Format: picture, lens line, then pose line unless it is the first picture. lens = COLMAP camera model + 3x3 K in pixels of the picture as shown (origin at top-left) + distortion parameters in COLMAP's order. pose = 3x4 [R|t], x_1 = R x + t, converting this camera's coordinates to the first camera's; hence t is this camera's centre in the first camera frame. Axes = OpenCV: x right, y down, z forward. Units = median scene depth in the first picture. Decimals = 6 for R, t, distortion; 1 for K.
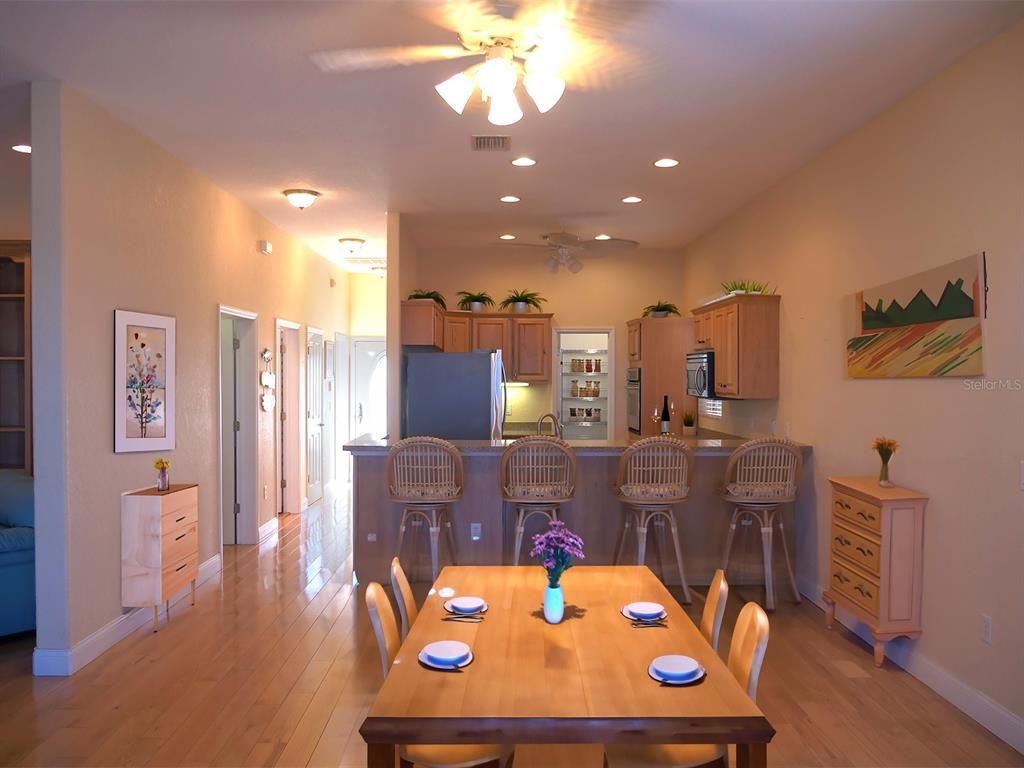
lens RADIAL K [[828.6, 0, 513.3], [0, 828.6, 383.6], [0, 0, 1]] dist [0.012817, 0.009624]
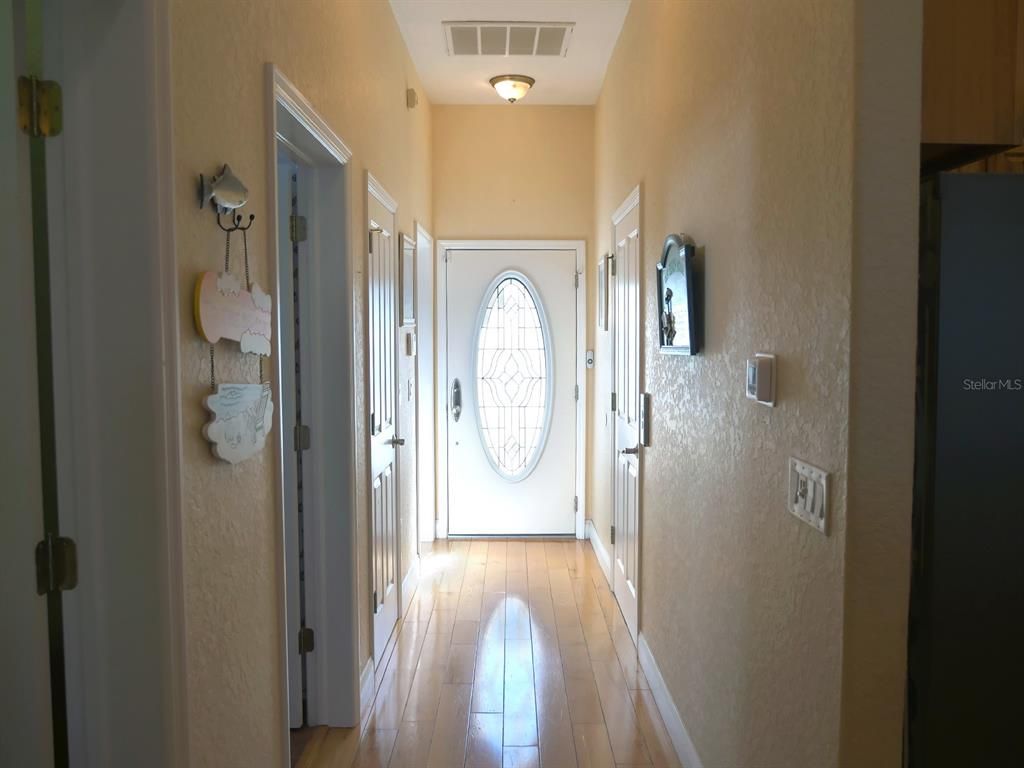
lens RADIAL K [[828.6, 0, 514.0], [0, 828.6, 383.7], [0, 0, 1]] dist [0.012817, 0.009624]
pose [[0.999925, -0.001873, -0.012128, -0.215563], [0.002488, 0.998704, 0.050833, 0.002395], [0.012018, -0.050860, 0.998633, 0.766063]]
